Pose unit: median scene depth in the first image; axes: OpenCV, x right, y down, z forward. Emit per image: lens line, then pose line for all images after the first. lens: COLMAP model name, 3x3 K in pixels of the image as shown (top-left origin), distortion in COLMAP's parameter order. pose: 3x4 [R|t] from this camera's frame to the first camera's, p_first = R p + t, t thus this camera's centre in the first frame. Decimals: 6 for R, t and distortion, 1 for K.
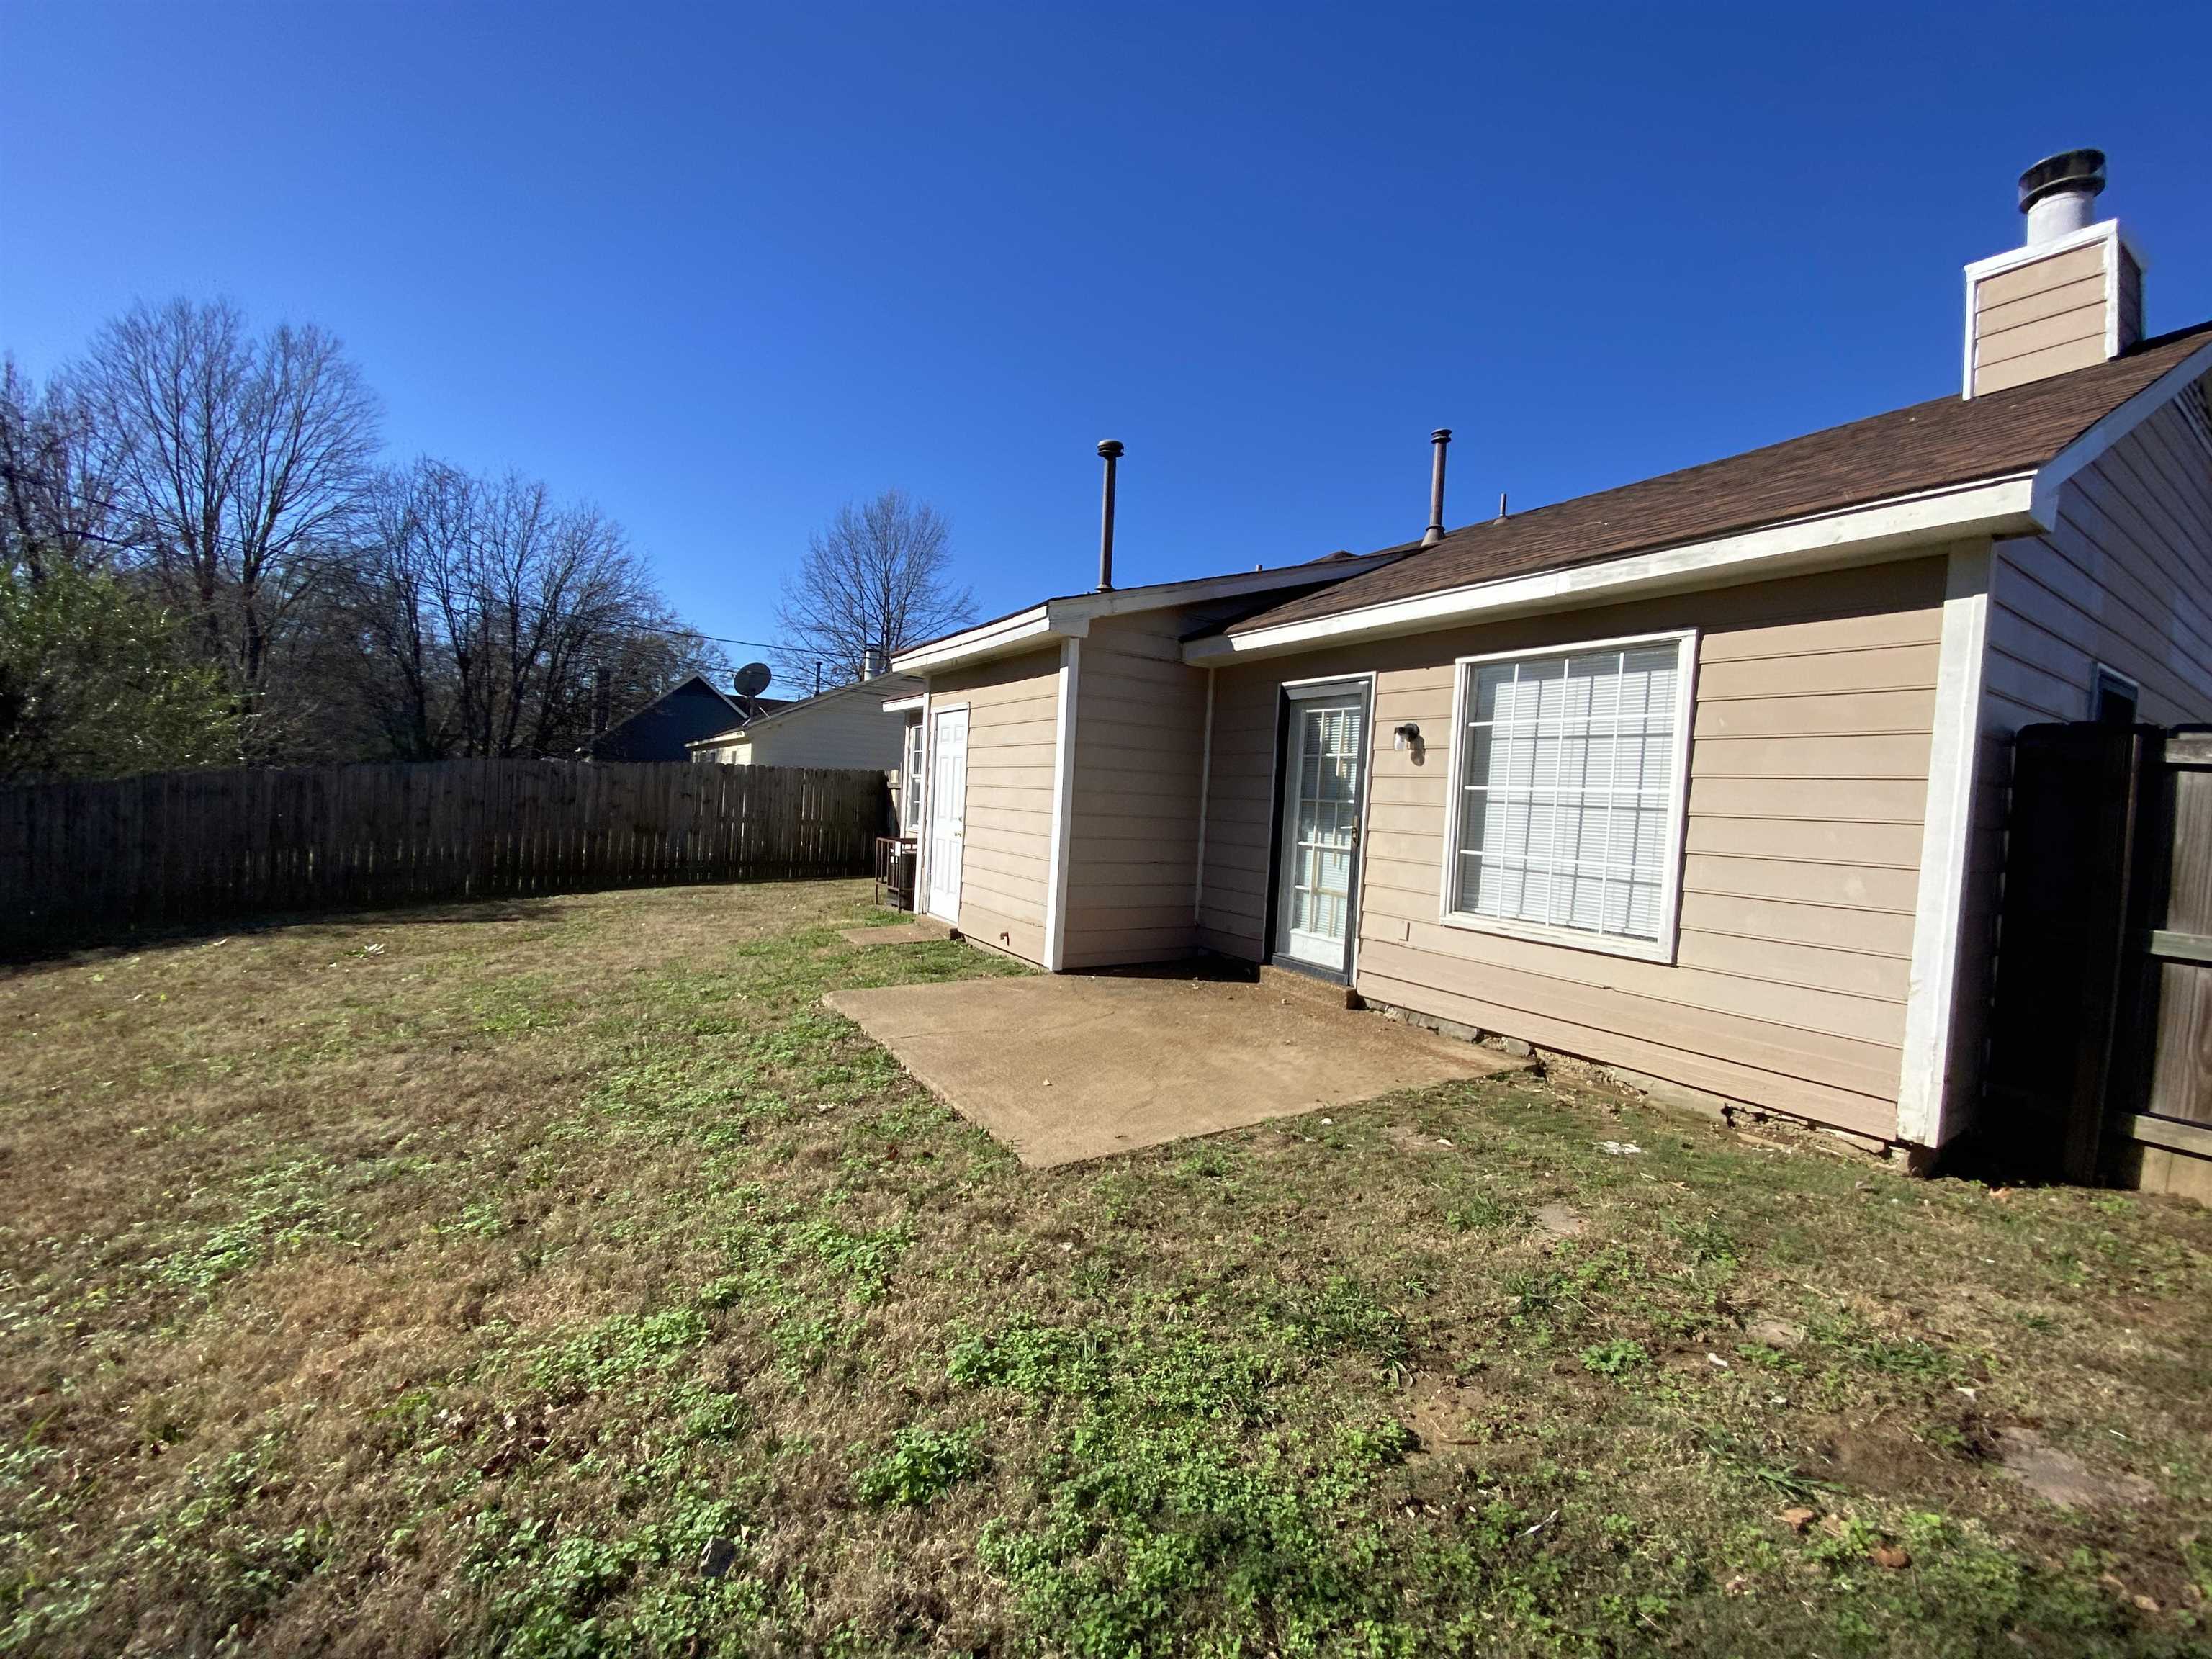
lens RADIAL K [[897.4, 0, 1107.7], [0, 897.4, 843.7], [0, 0, 1]] dist [-0.009146, 0.000068]
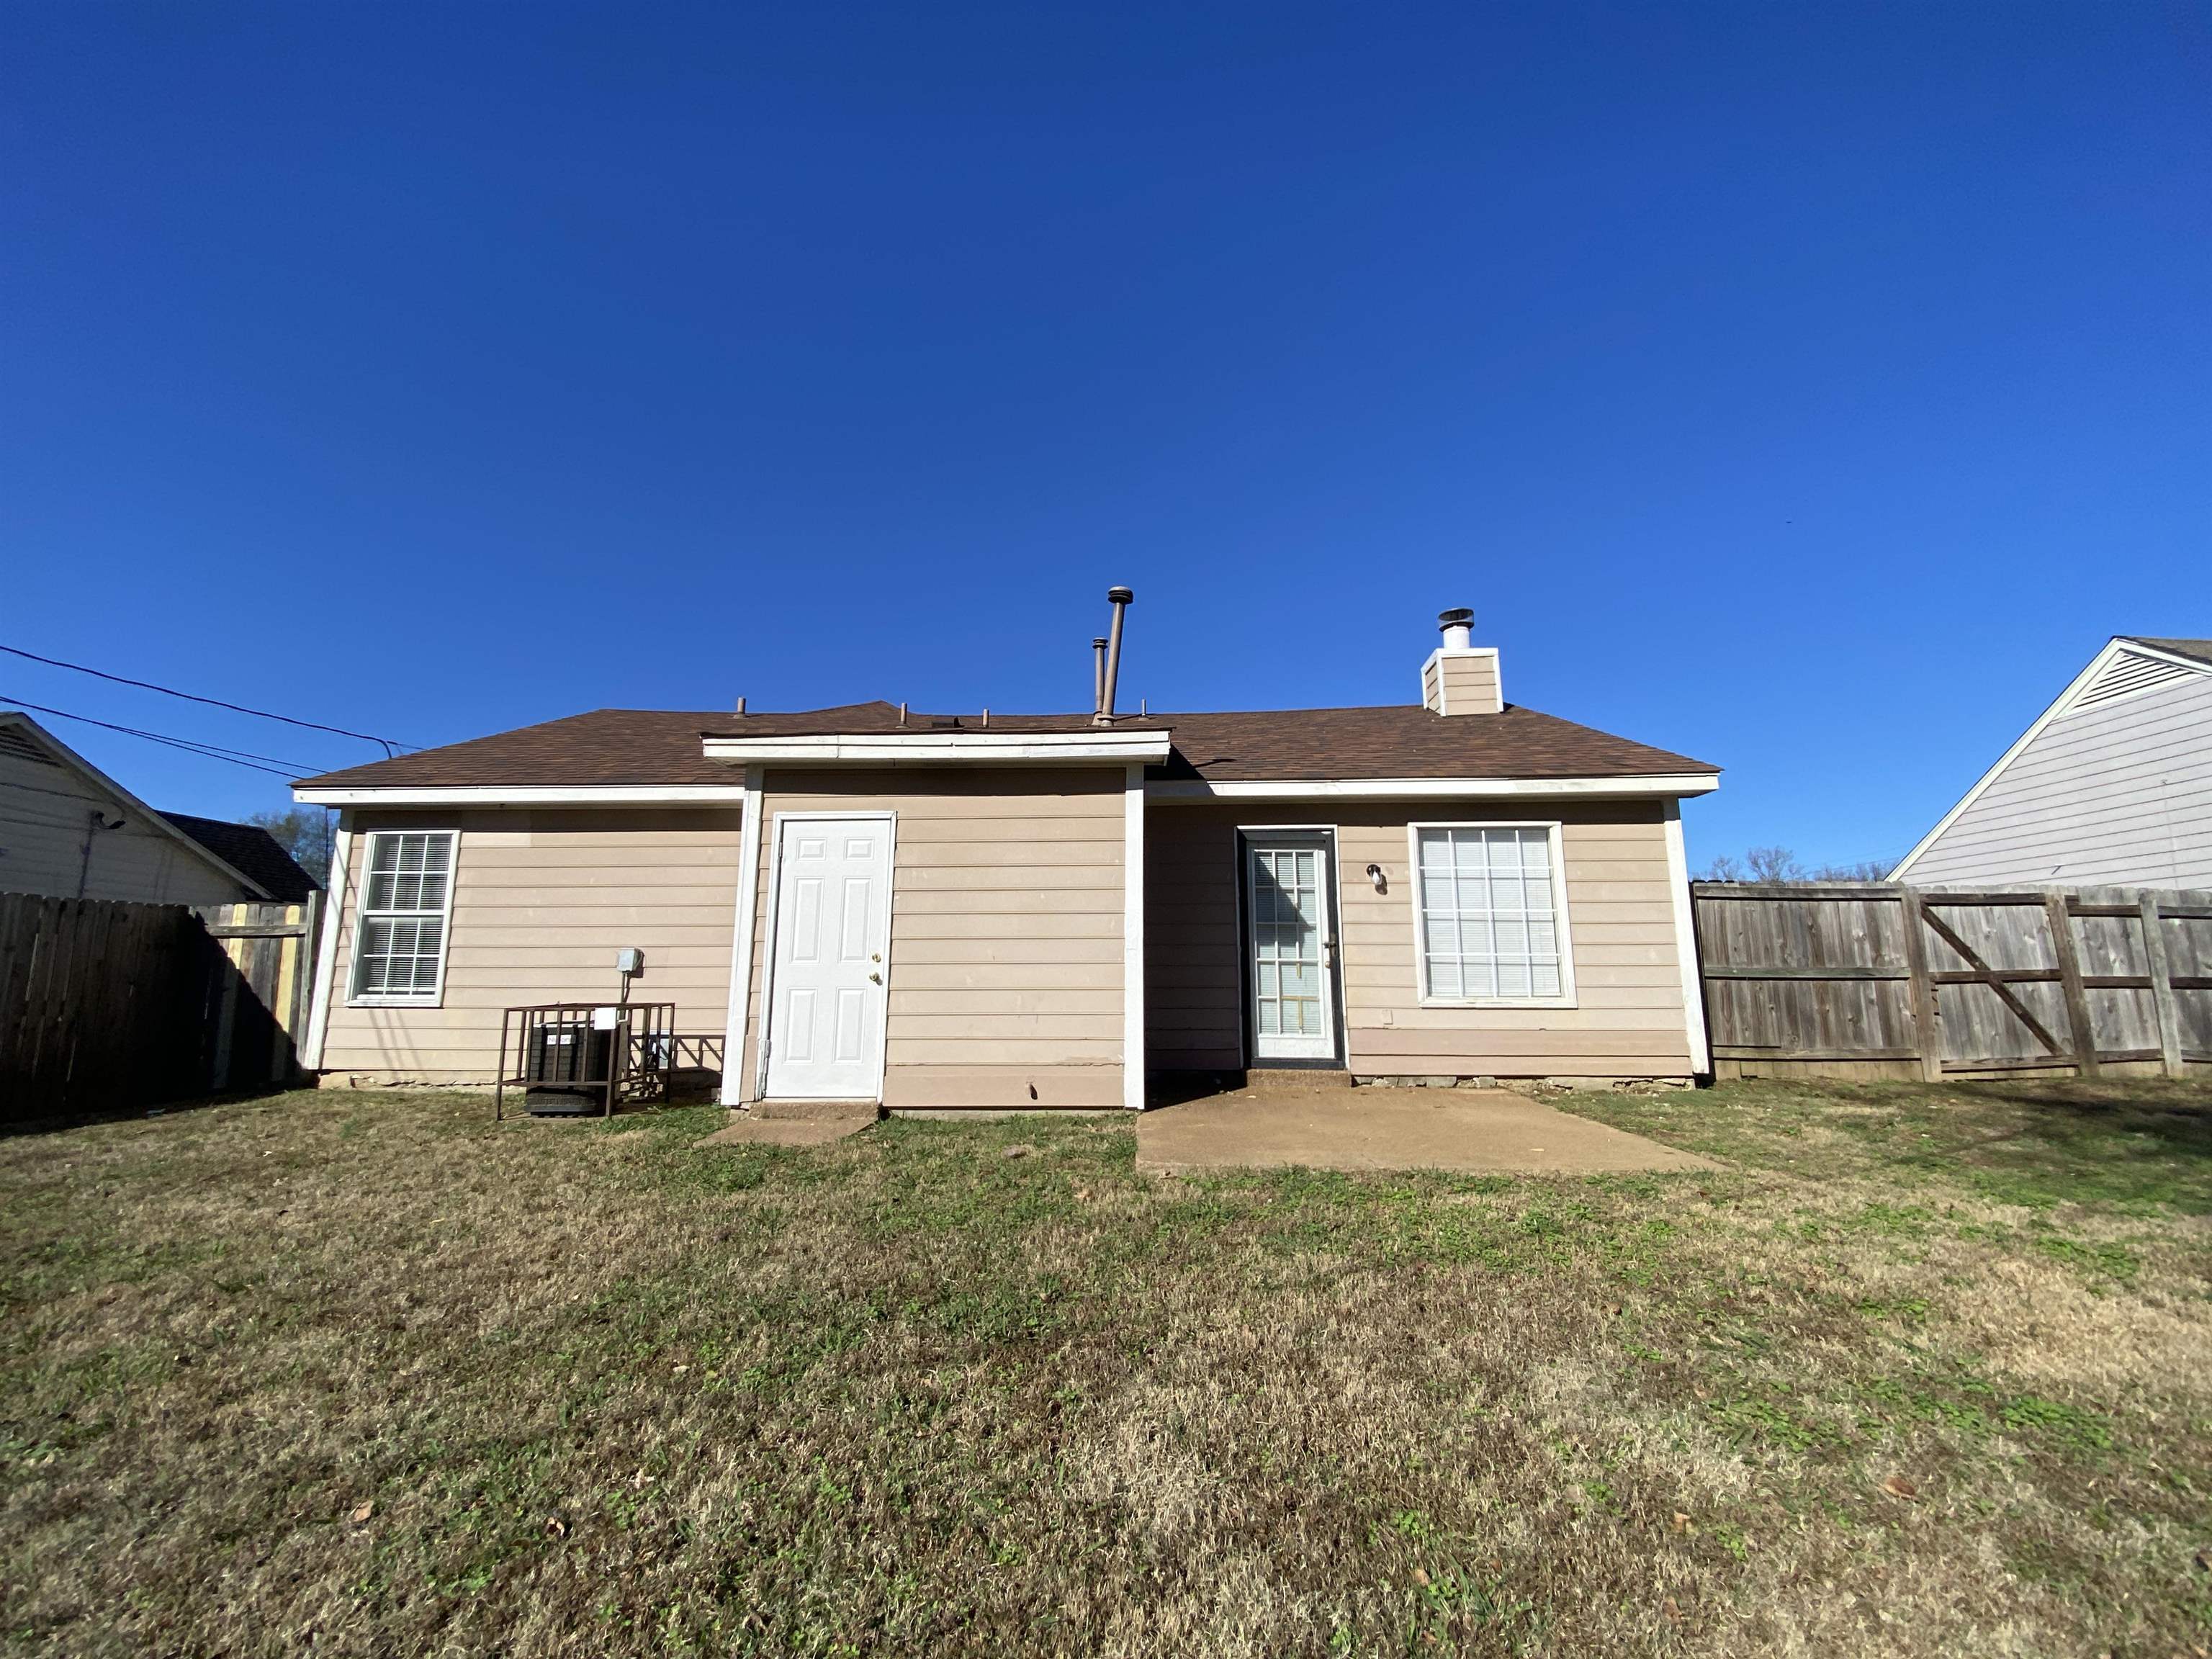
lens RADIAL K [[897.4, 0, 1106.2], [0, 897.4, 819.1], [0, 0, 1]] dist [-0.009146, 0.000068]
pose [[0.554659, 0.087395, 0.827475, -1.011822], [0.066498, 0.986632, -0.148779, -0.023348], [-0.829416, 0.137547, 0.541433, 0.559127]]
